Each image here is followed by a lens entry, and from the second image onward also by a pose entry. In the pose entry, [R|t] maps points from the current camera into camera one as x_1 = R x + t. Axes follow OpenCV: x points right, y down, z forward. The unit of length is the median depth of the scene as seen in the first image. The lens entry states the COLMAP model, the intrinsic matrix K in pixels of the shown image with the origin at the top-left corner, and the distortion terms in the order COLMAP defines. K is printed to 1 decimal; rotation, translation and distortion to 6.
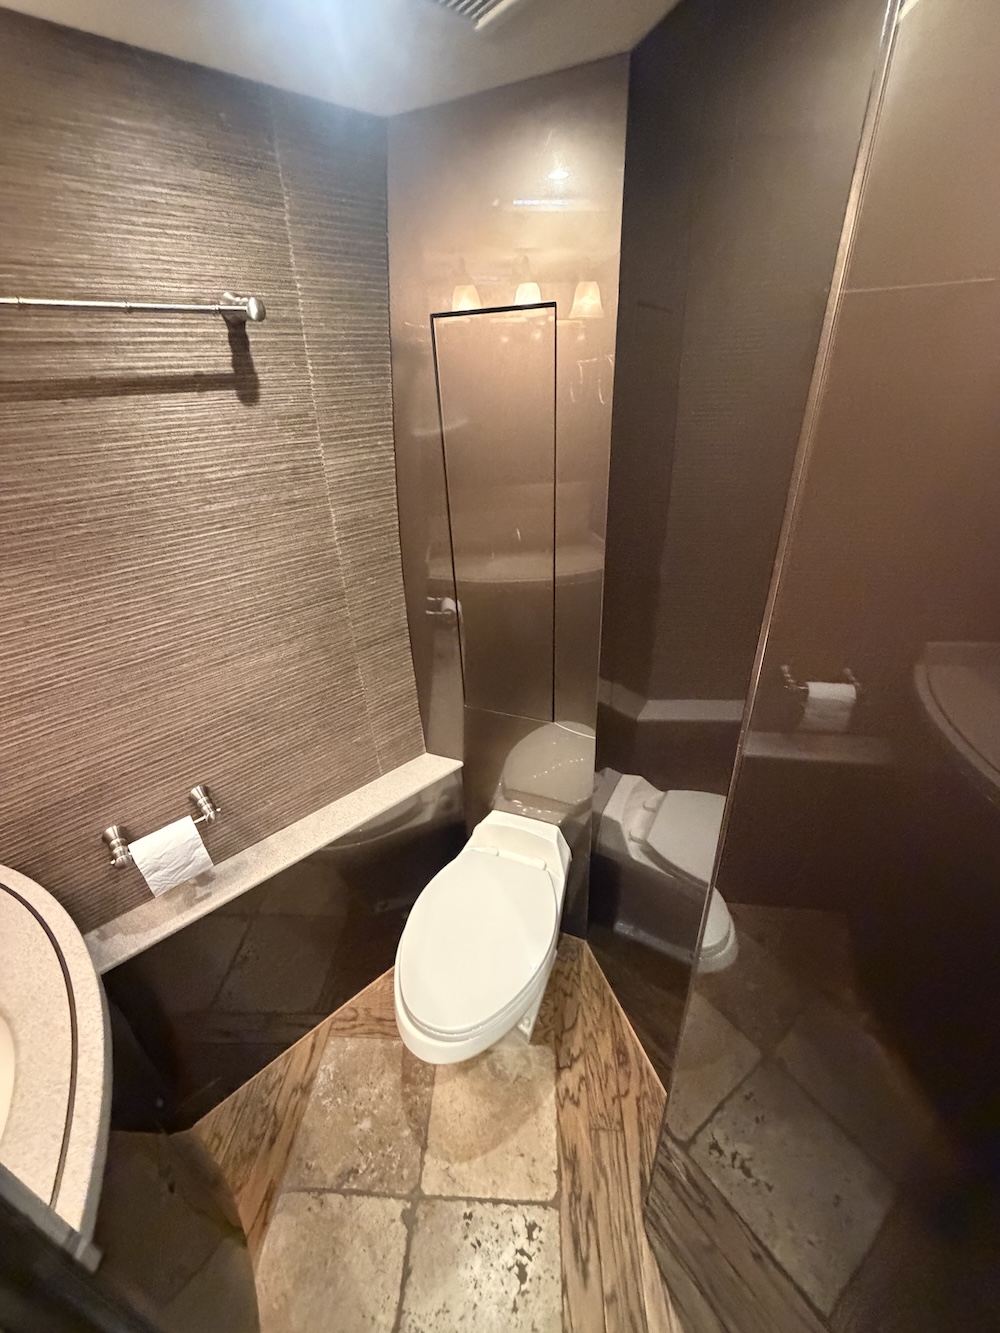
lens RADIAL K [[528.9, 0, 498.9], [0, 528.9, 661.1], [0, 0, 1]] dist [-0.002922, 0.000875]
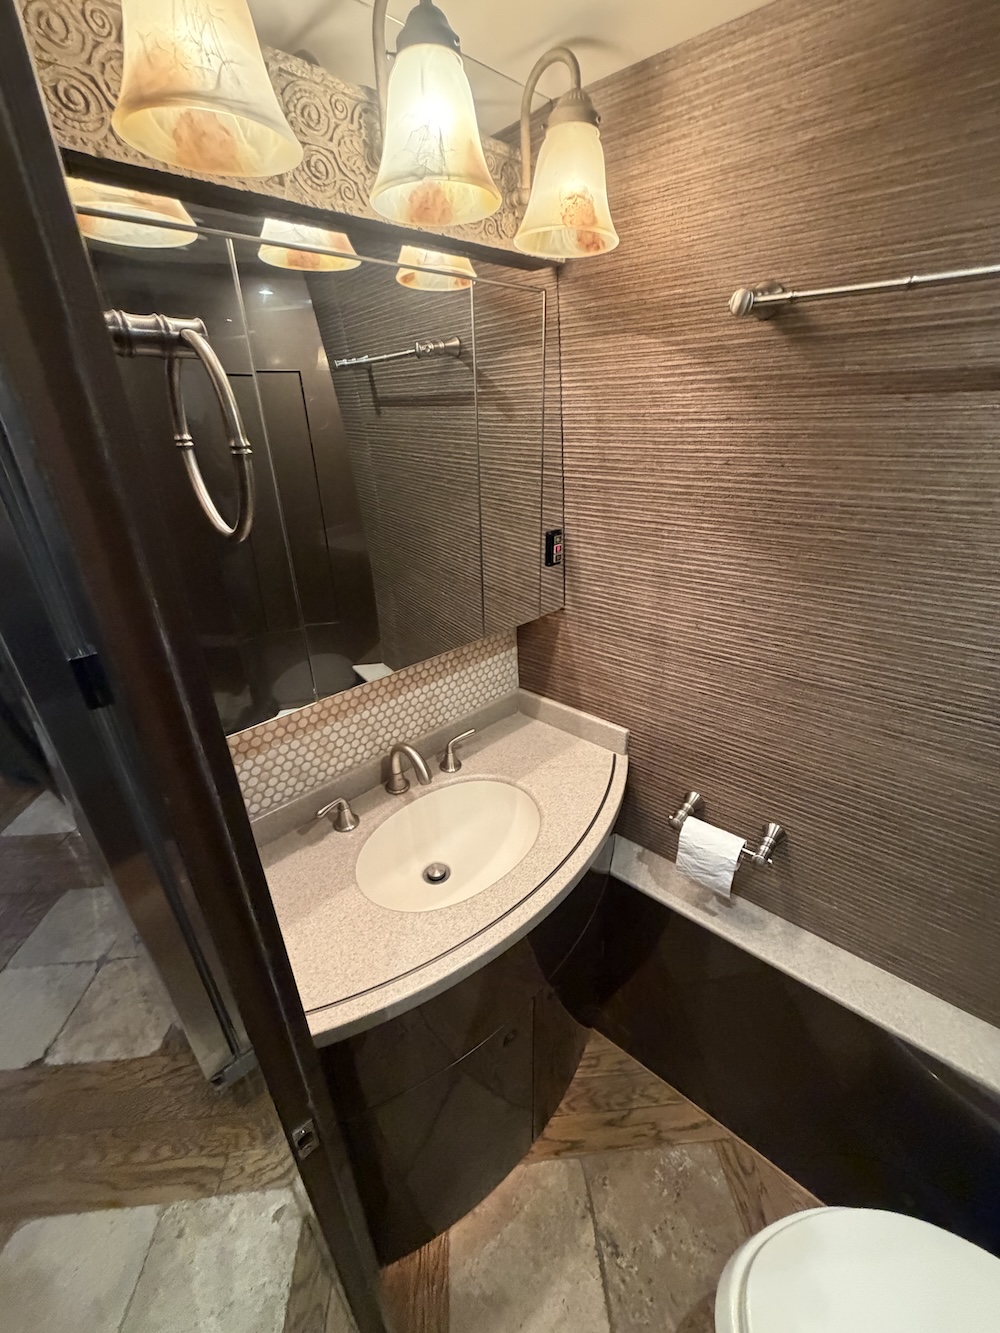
lens RADIAL K [[528.9, 0, 498.9], [0, 528.9, 661.1], [0, 0, 1]] dist [-0.002922, 0.000875]
pose [[0.133887, 0.461350, -0.877058, 0.032055], [-0.449981, 0.816831, 0.360978, -0.120162], [0.882945, 0.346329, 0.316962, 0.230841]]
